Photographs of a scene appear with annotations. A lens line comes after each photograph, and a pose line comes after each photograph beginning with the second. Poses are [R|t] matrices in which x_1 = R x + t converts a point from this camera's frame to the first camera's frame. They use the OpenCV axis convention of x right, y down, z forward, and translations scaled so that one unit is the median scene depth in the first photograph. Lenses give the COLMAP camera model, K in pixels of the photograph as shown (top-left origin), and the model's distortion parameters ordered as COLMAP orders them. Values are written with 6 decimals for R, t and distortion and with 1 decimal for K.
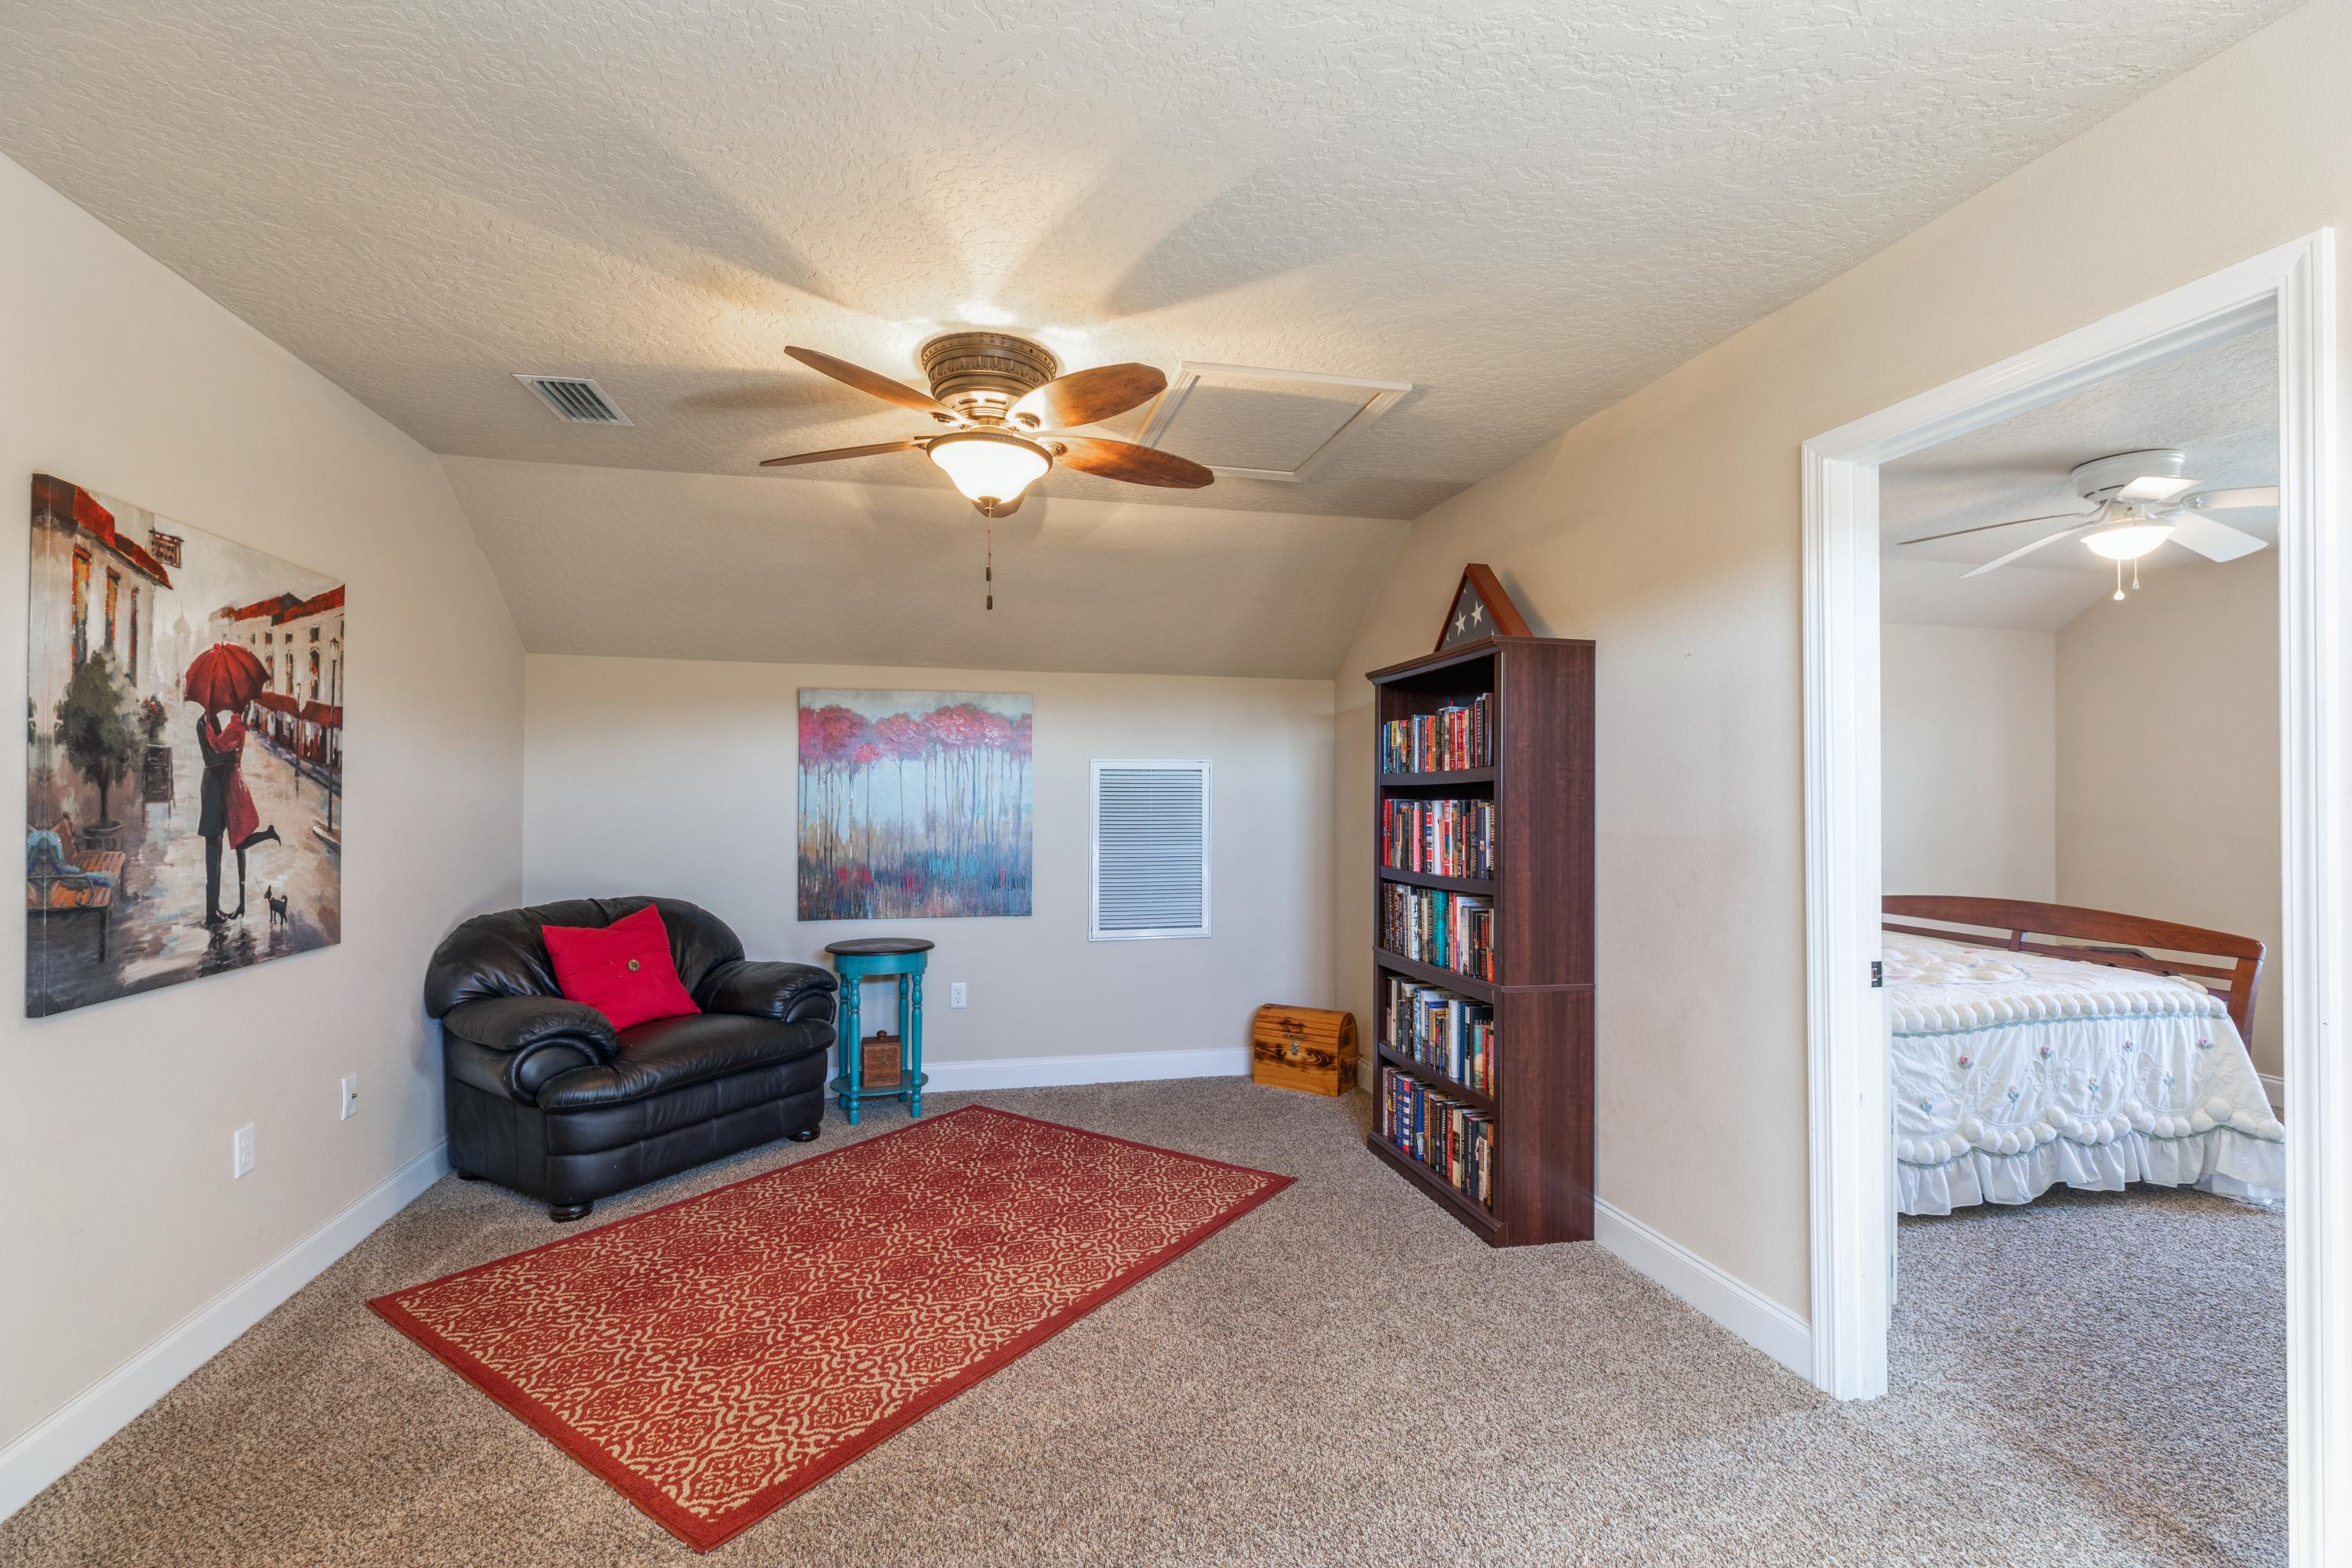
lens RADIAL K [[1069.1, 0, 1169.4], [0, 1069.1, 777.9], [0, 0, 1]] dist [0.001340, 0.000321]
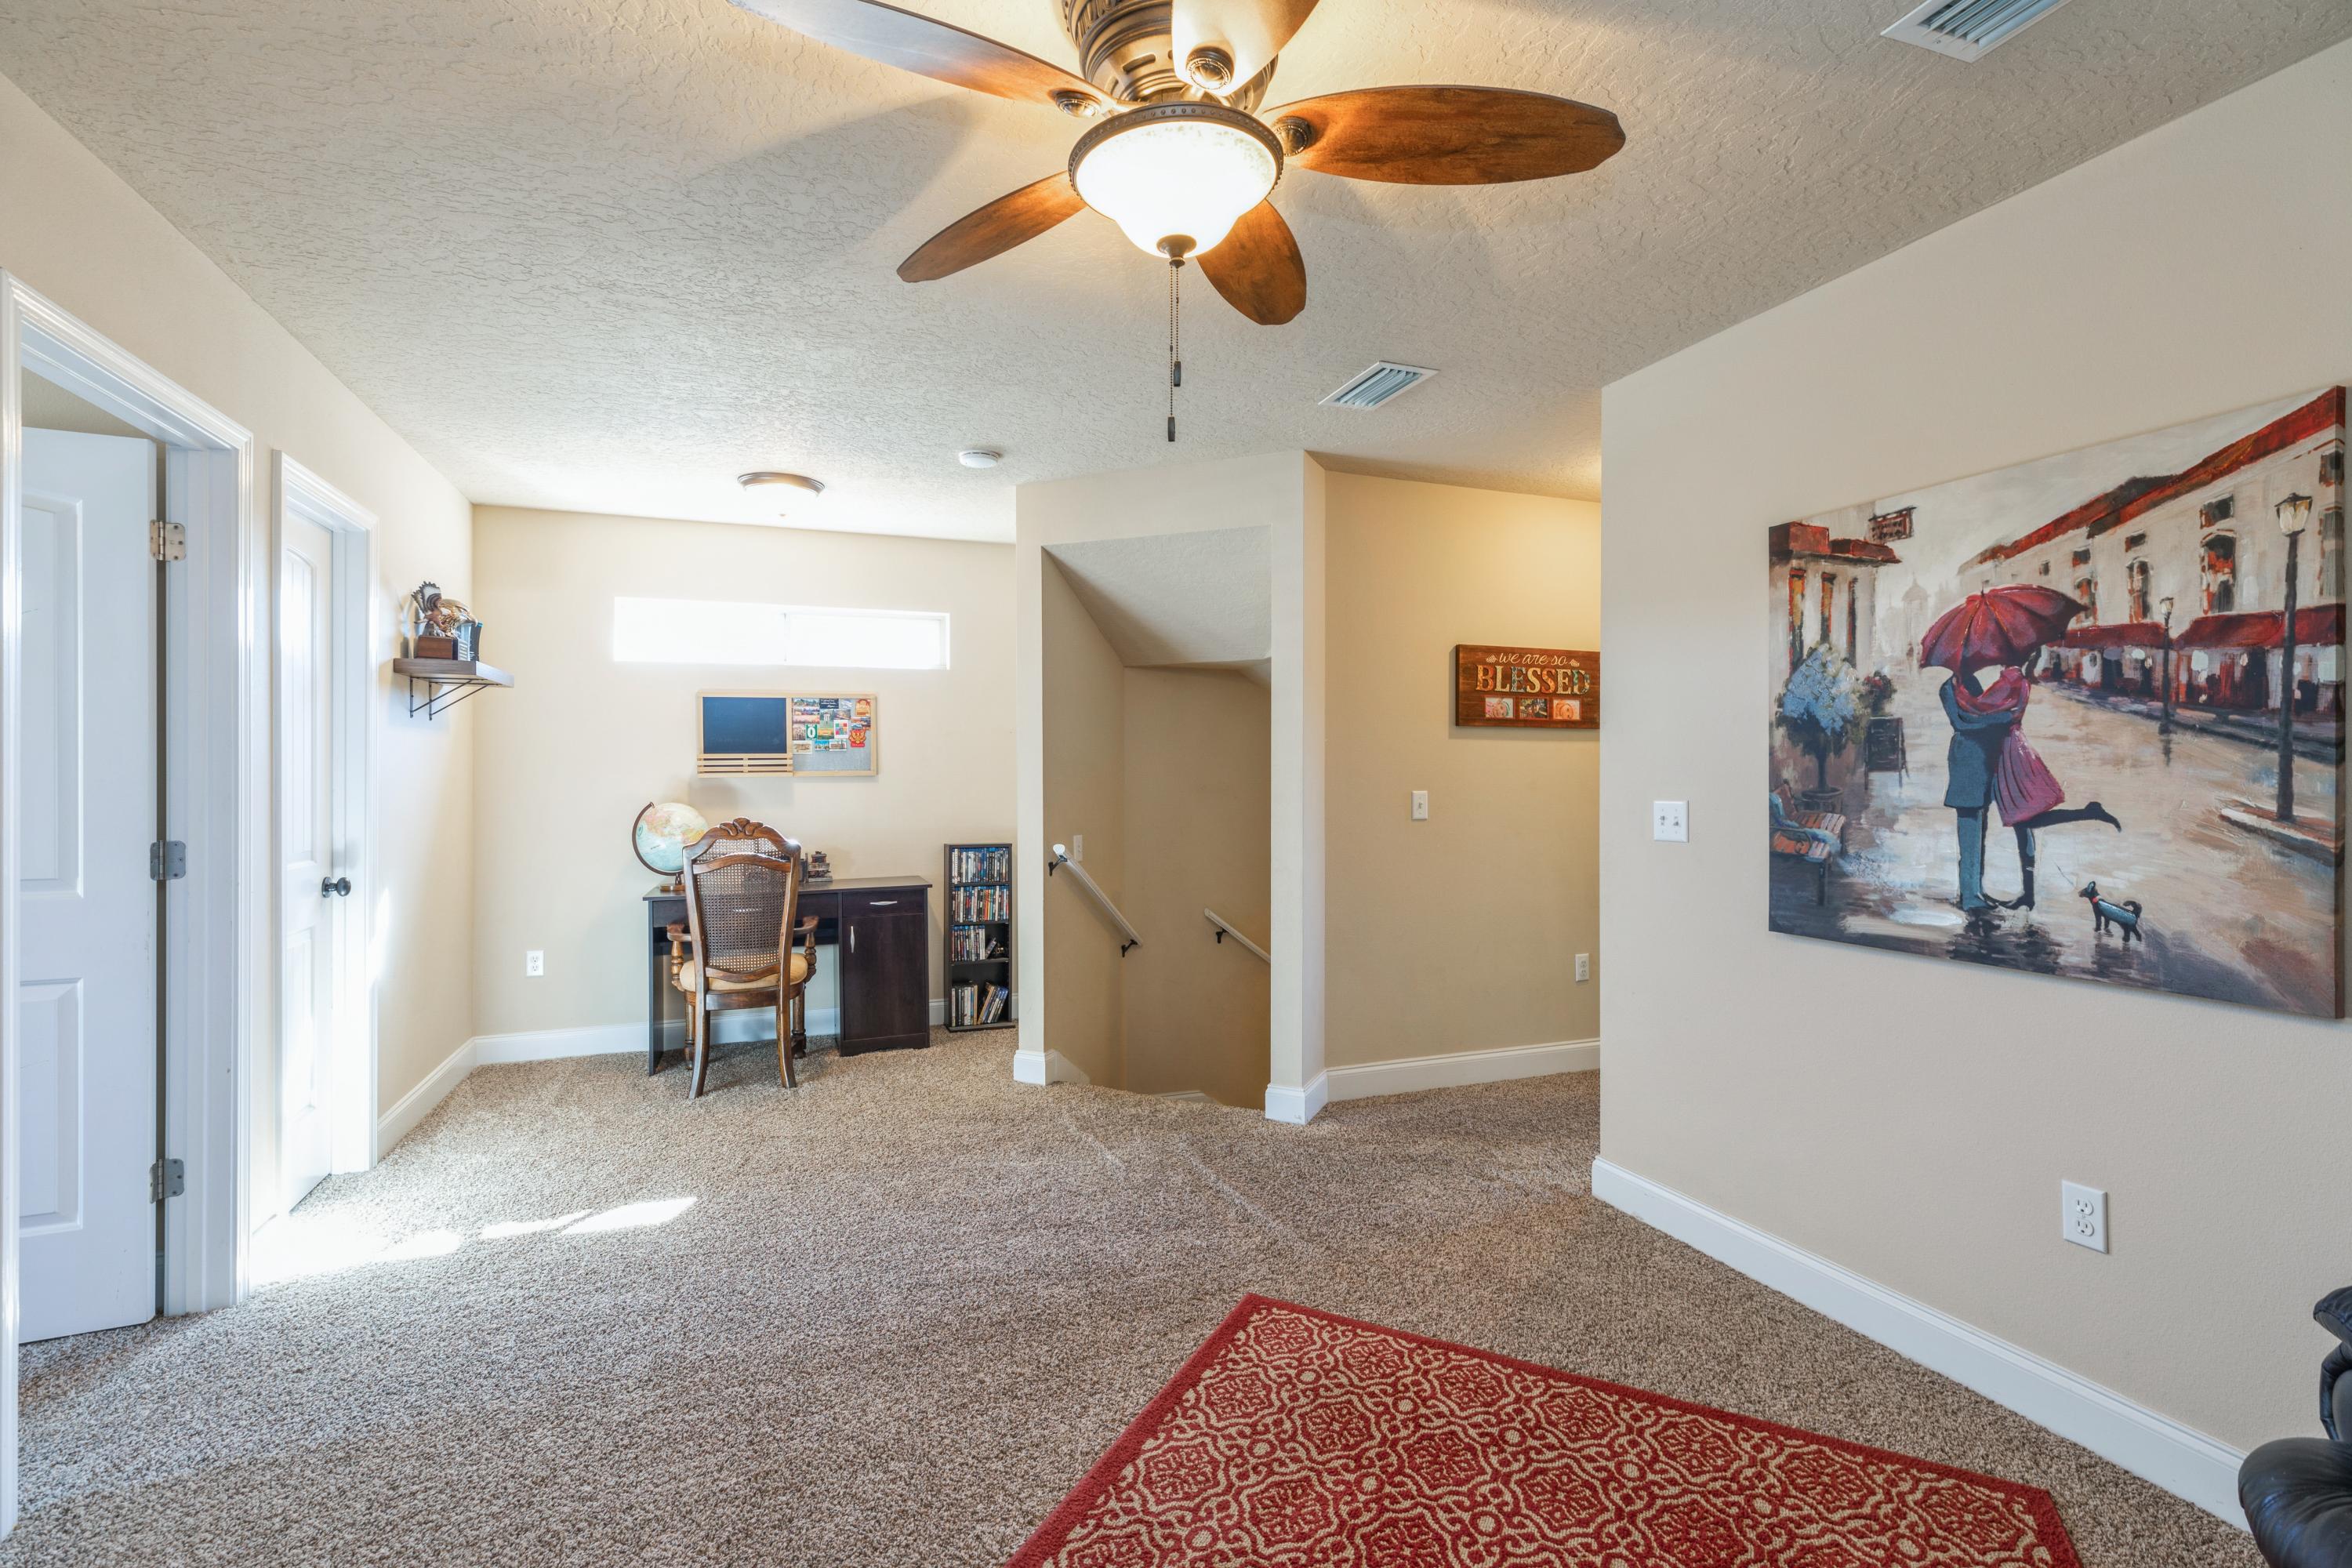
lens RADIAL K [[1069.1, 0, 1169.4], [0, 1069.1, 777.9], [0, 0, 1]] dist [0.001340, 0.000321]
pose [[-0.990638, -0.004950, -0.136423, -0.104849], [-0.002463, 0.999828, -0.018392, 0.049136], [0.136491, -0.017884, -0.990480, 1.903366]]
